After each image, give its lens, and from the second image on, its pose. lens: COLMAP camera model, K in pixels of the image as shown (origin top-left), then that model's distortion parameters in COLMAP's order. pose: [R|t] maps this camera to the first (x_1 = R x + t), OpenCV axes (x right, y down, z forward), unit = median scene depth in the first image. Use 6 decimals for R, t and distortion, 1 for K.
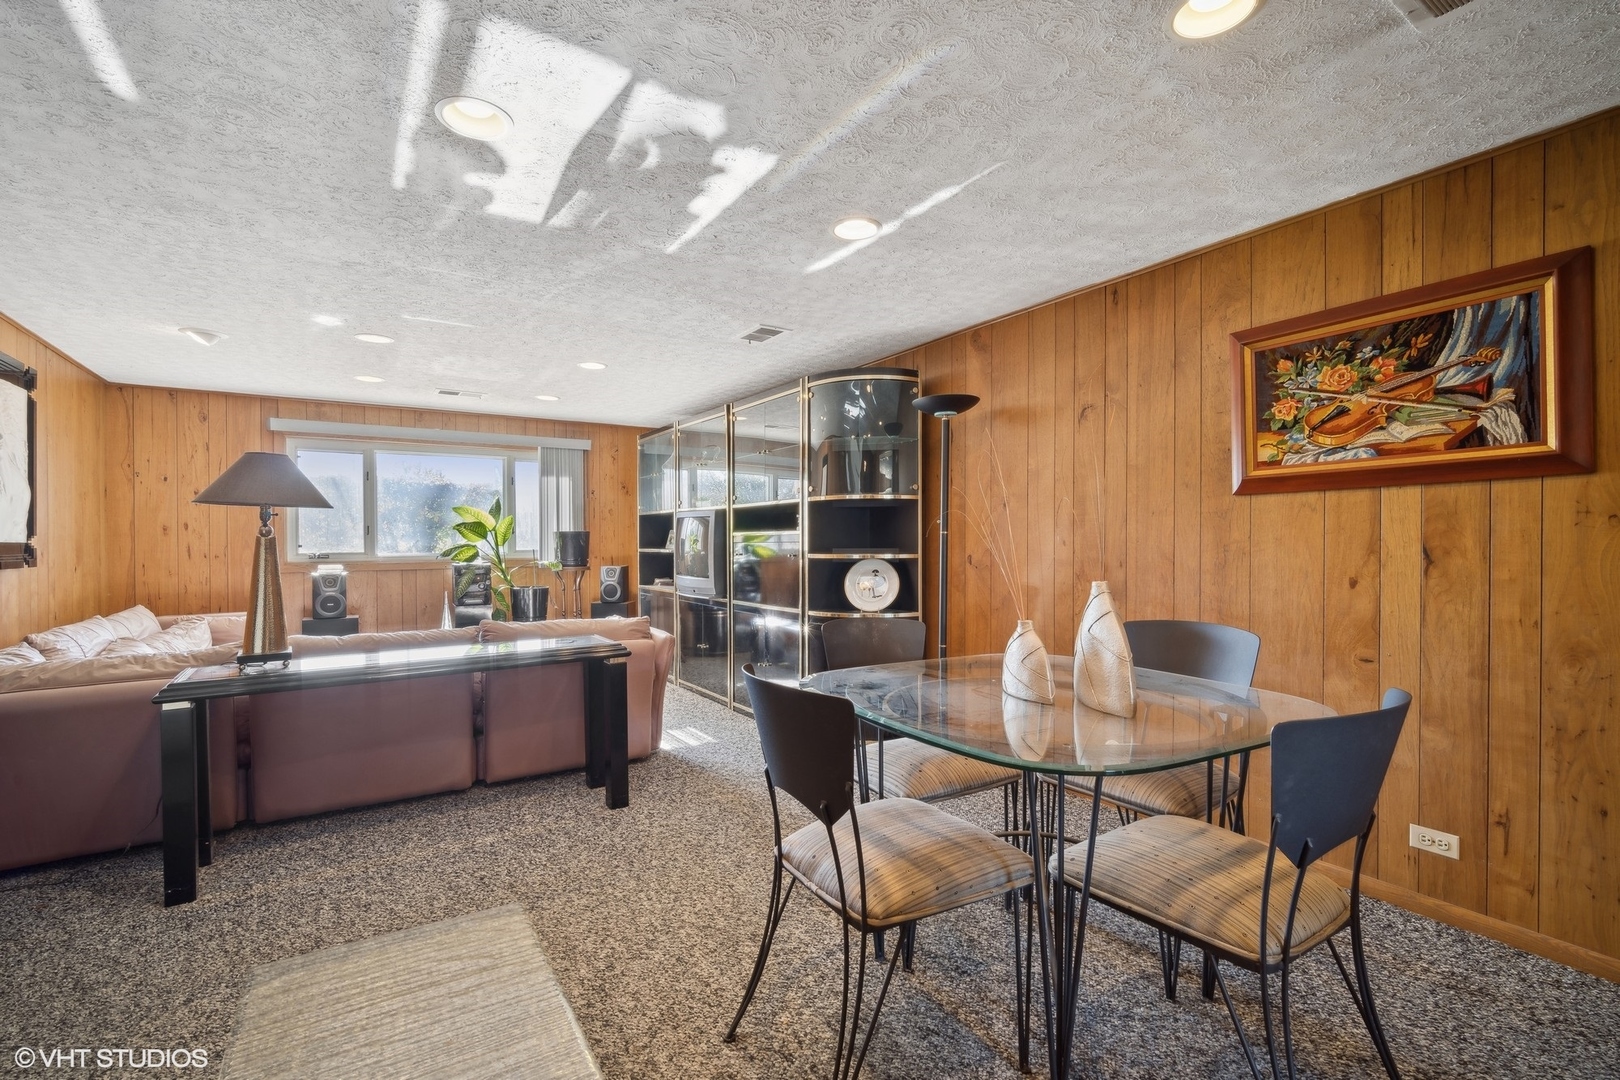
lens RADIAL K [[710.2, 0, 811.4], [0, 710.2, 531.3], [0, 0, 1]] dist [-0.002462, -0.000373]
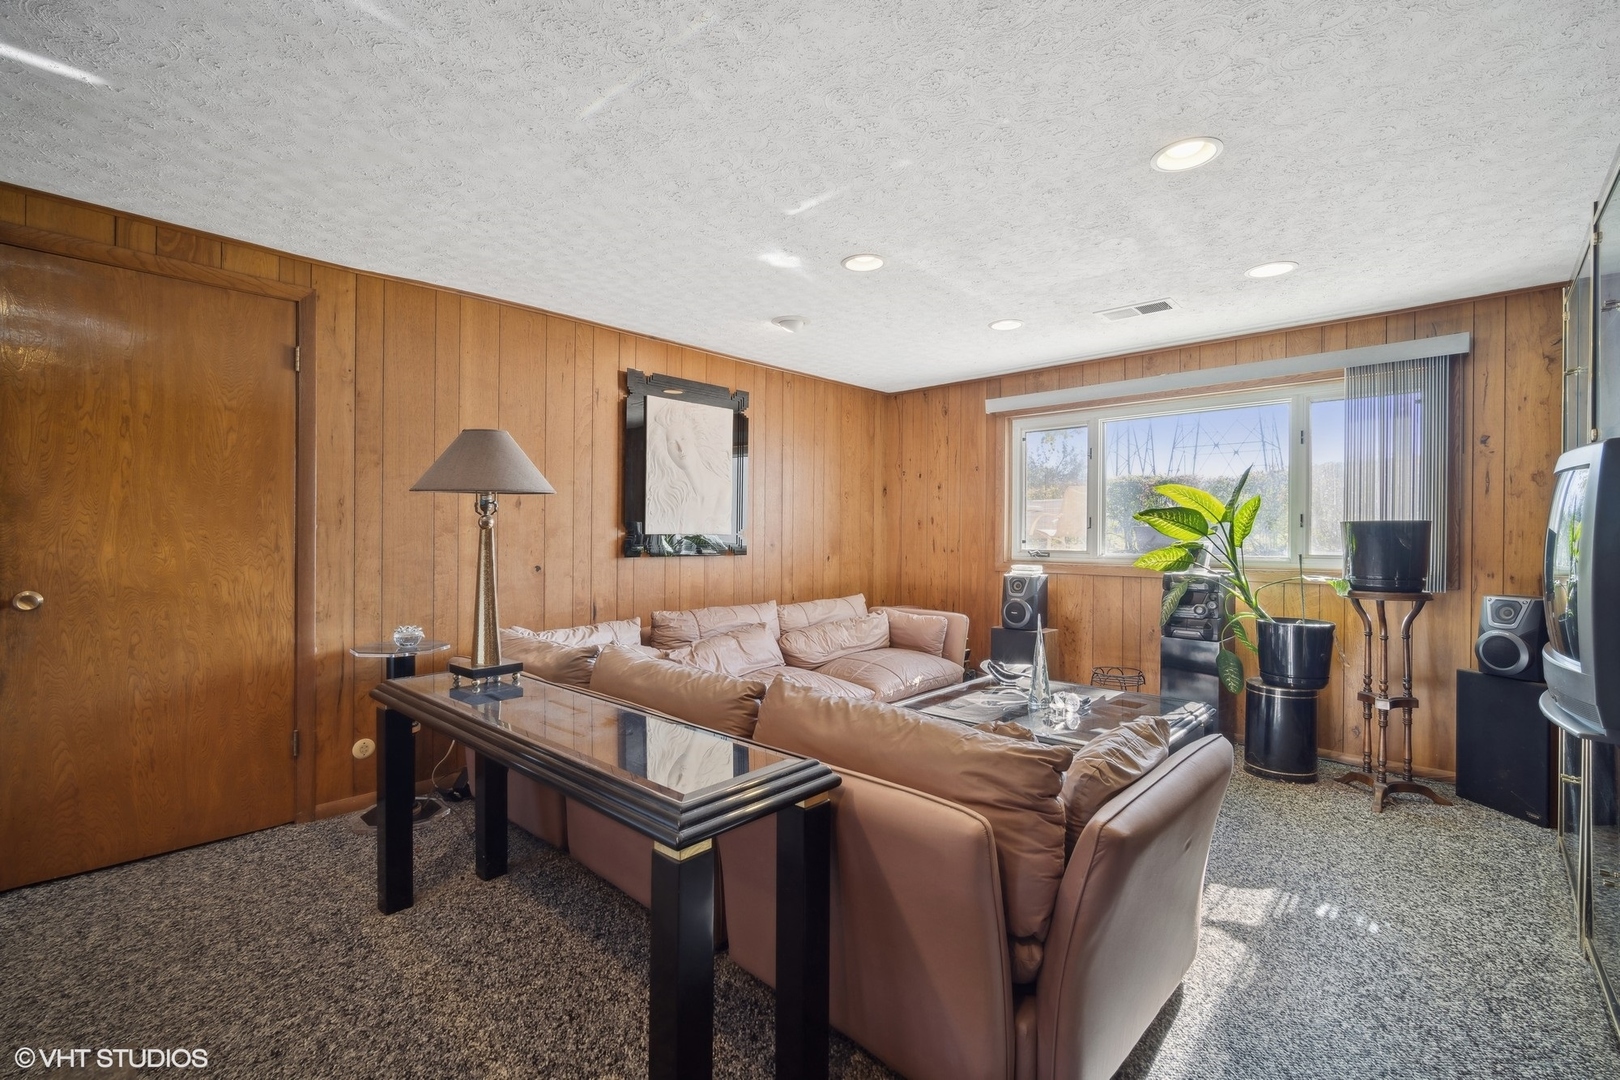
lens RADIAL K [[710.2, 0, 811.4], [0, 710.2, 531.3], [0, 0, 1]] dist [-0.002462, -0.000373]
pose [[0.225501, 0.001975, -0.974241, 0.075345], [0.004448, 0.999985, 0.003057, 0.004605], [0.974233, -0.005022, 0.225489, 0.592545]]
